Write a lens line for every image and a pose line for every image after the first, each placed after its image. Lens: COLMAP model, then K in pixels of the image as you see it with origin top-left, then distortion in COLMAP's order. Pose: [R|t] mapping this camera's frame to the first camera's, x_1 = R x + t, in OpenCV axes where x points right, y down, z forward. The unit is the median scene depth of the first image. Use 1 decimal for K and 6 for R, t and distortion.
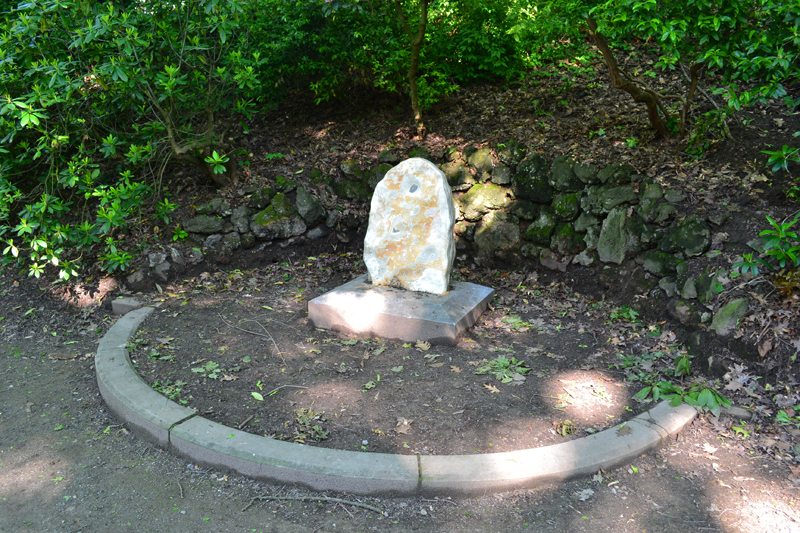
lens RADIAL K [[651.3, 0, 398.7], [0, 651.3, 266.8], [0, 0, 1]] dist [-0.051255, -0.000563]
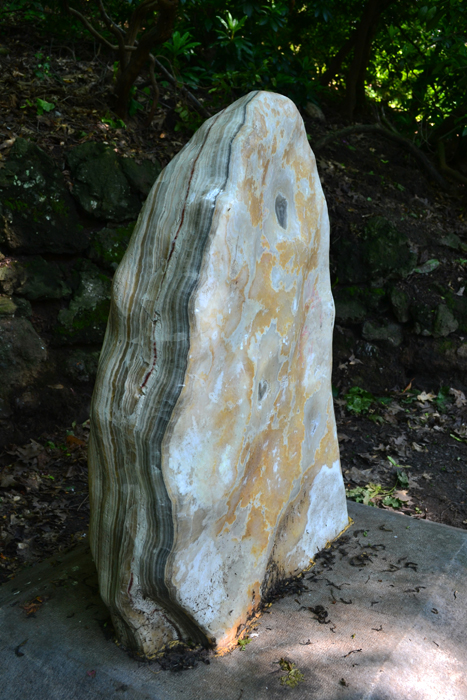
lens RADIAL K [[680.2, 0, 234.0], [0, 680.2, 348.5], [0, 0, 1]] dist [-0.054452, 0.000000]
pose [[0.172734, -0.255708, 0.951197, -0.241059], [0.239121, 0.947710, 0.211347, -0.124644], [-0.955502, 0.190945, 0.224847, 0.924650]]
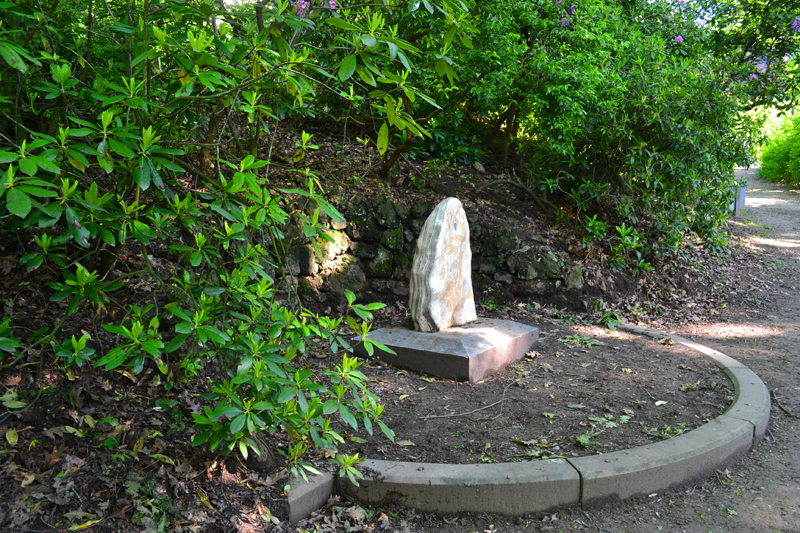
lens RADIAL K [[651.3, 0, 399.9], [0, 651.3, 267.7], [0, 0, 1]] dist [-0.051255, -0.000563]
pose [[0.204077, -0.134392, 0.969686, -0.969564], [0.236161, 0.968036, 0.084462, -0.158286], [-0.950042, 0.211765, 0.229292, 0.821527]]
